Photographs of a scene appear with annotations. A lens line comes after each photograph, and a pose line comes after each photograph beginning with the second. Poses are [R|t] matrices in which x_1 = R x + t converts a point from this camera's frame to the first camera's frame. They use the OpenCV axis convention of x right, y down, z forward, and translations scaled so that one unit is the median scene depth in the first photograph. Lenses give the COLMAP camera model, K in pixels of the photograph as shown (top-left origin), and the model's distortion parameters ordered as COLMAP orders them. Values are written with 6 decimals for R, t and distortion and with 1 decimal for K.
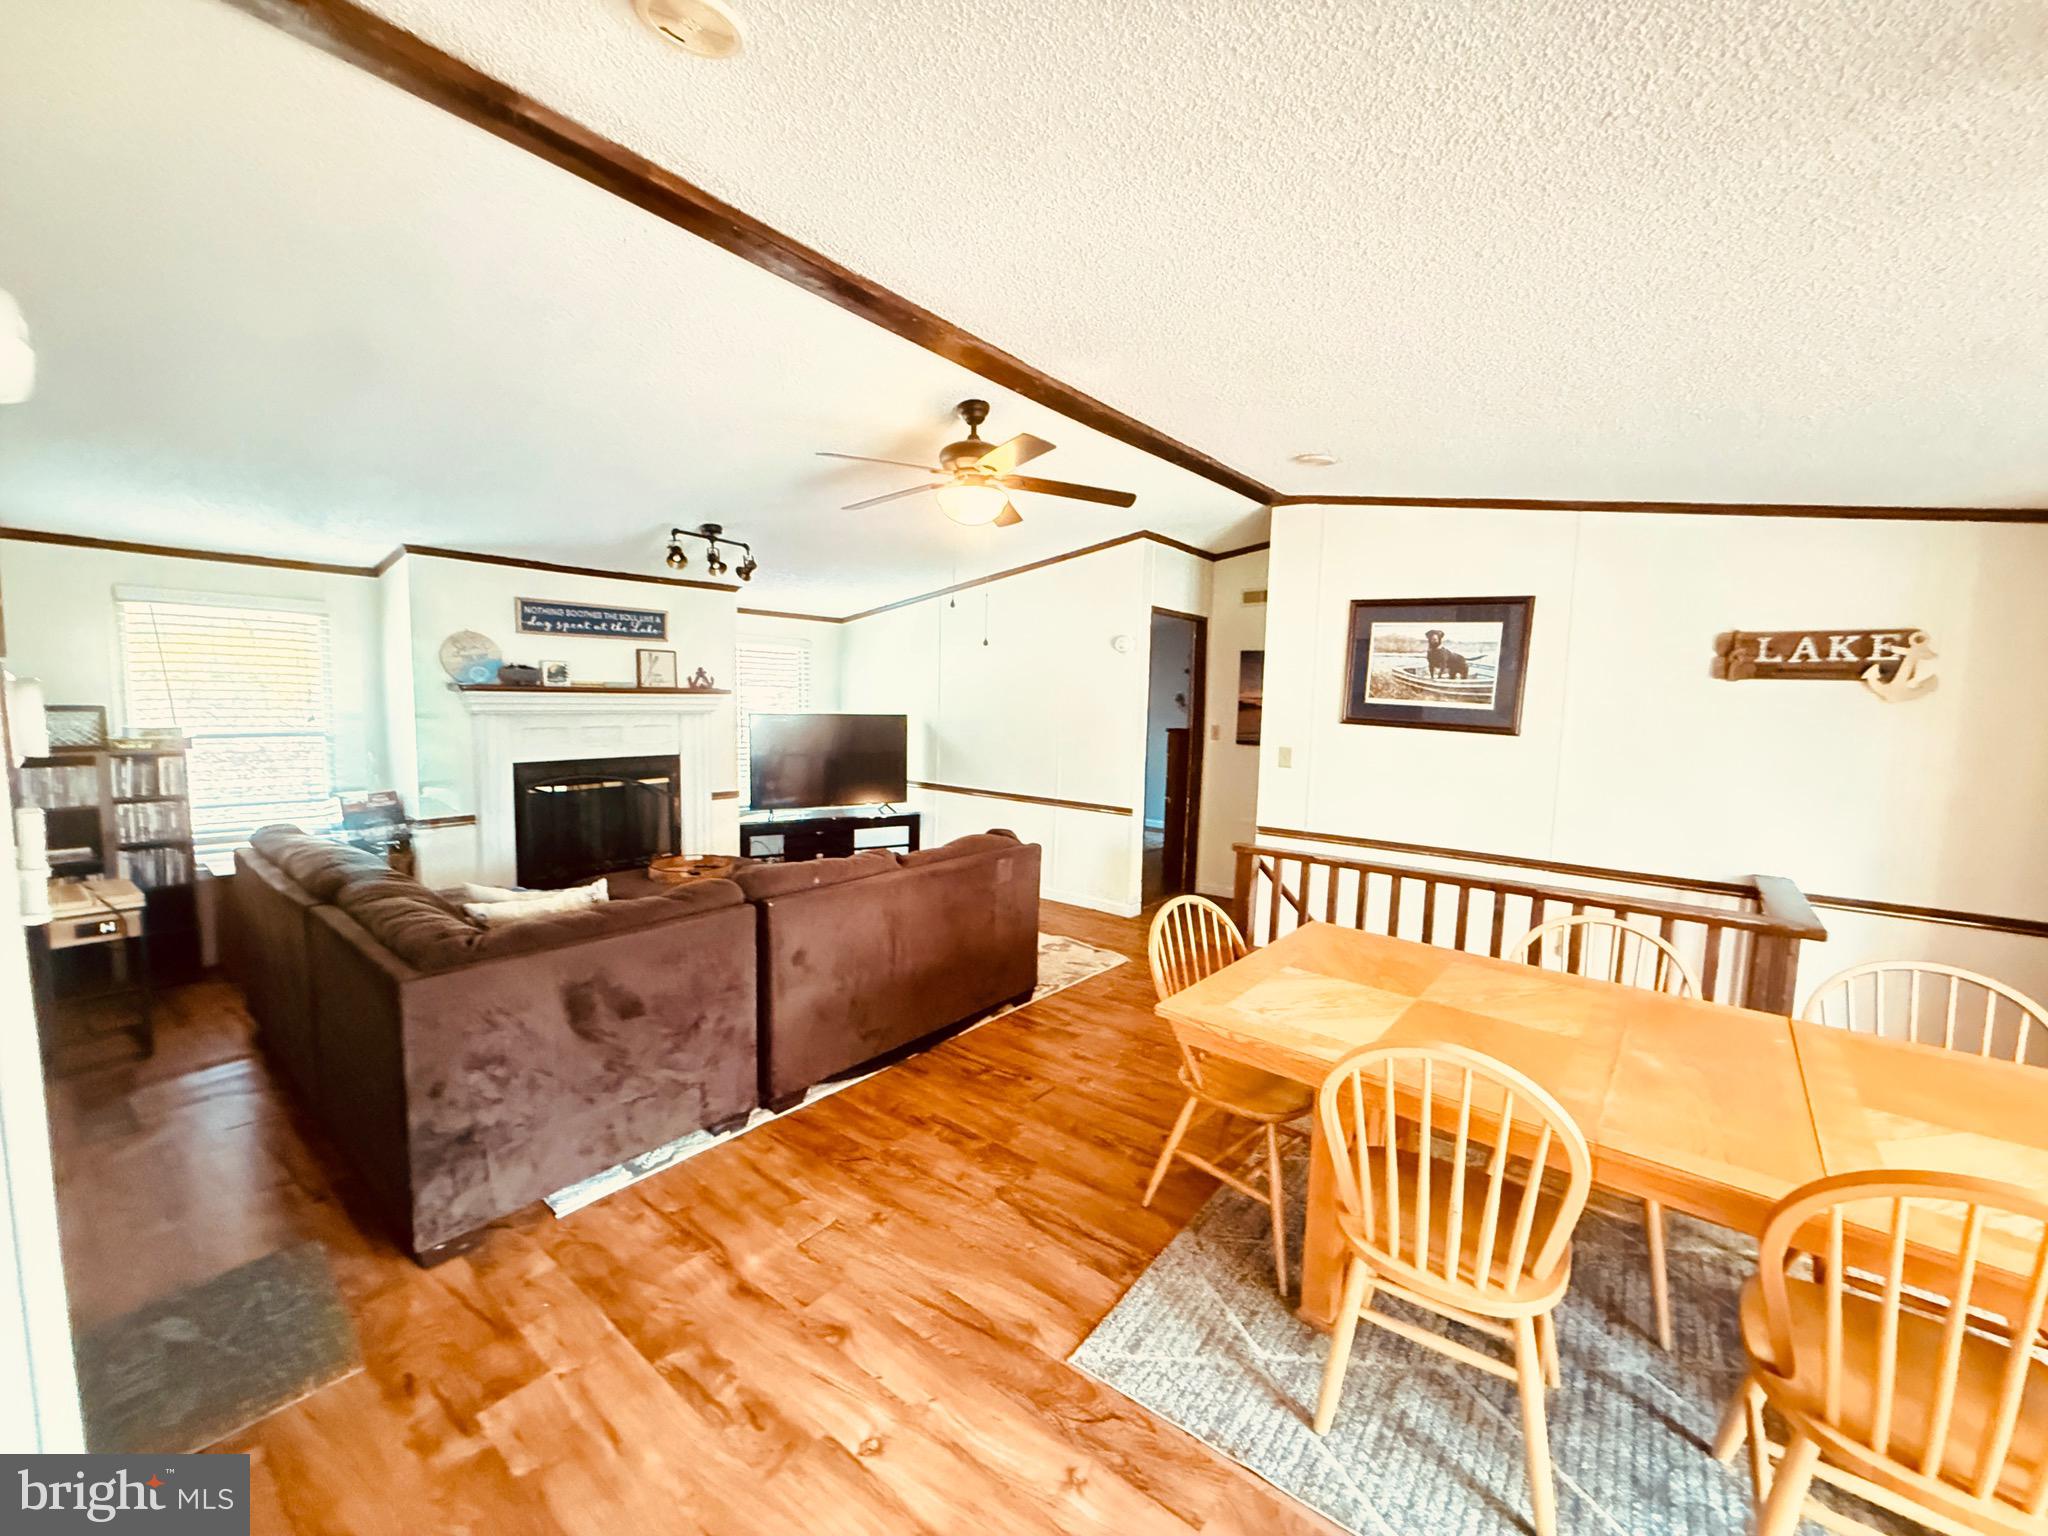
lens RADIAL K [[813.1, 0, 1021.2], [0, 813.1, 769.3], [0, 0, 1]] dist [-0.000676, 0.000000]
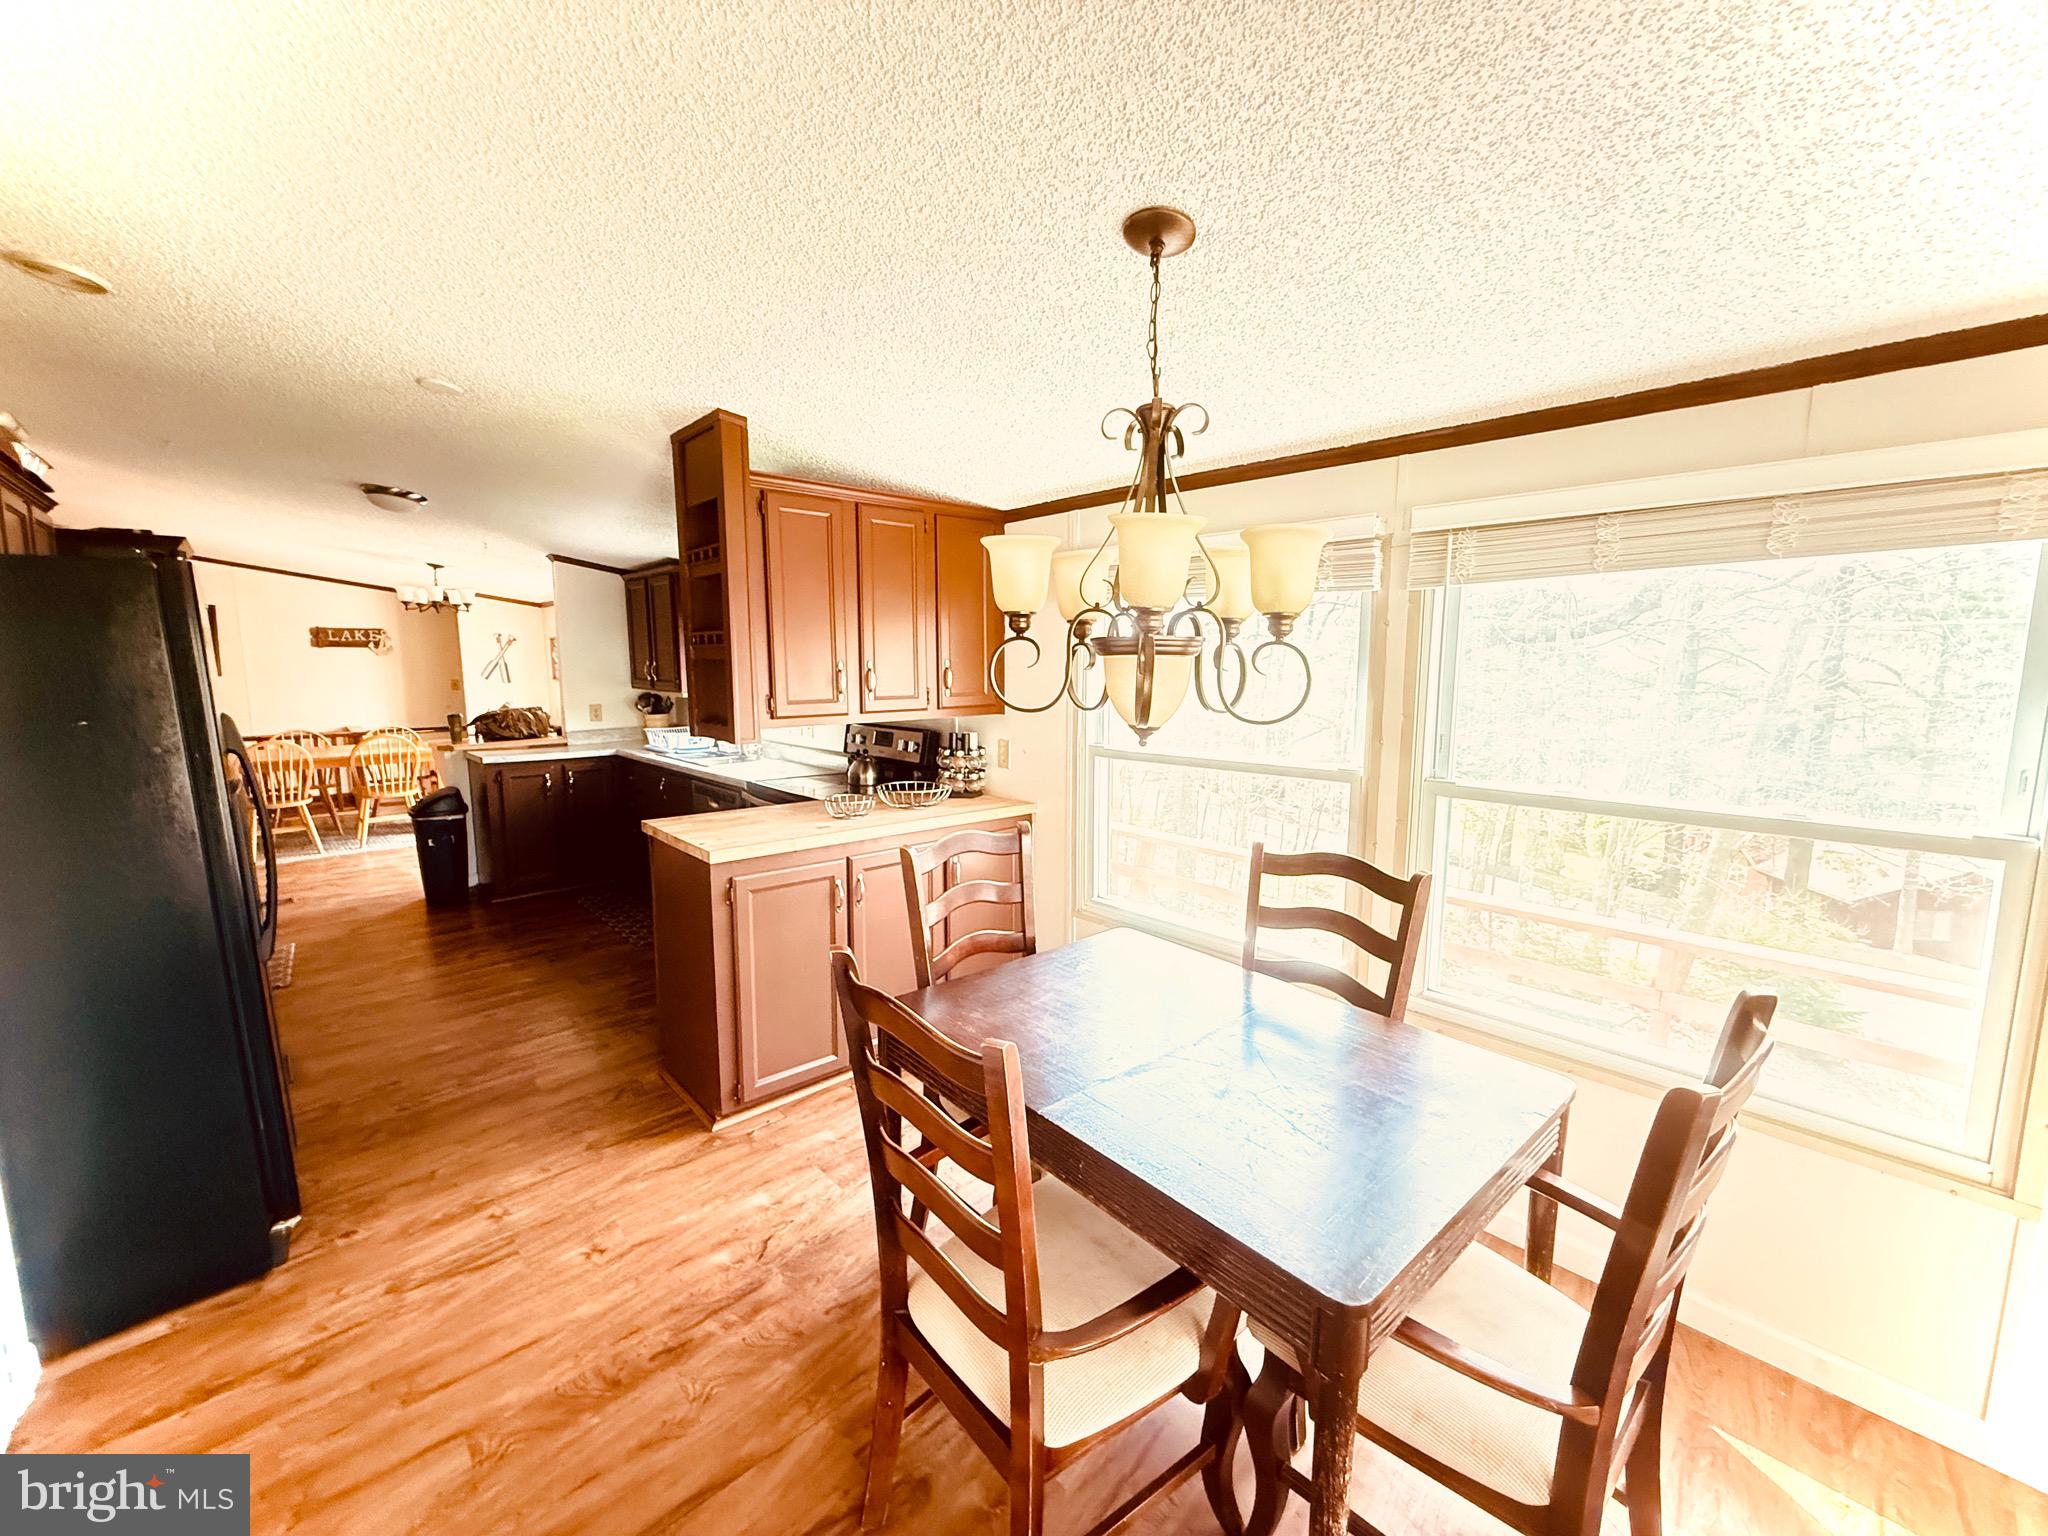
lens RADIAL K [[813.1, 0, 1022.6], [0, 813.1, 772.5], [0, 0, 1]] dist [-0.000676, 0.000000]
pose [[0.175483, -0.154735, 0.972246, -1.262470], [0.108232, 0.984617, 0.137169, 0.163340], [-0.978515, 0.081157, 0.189531, -1.591428]]
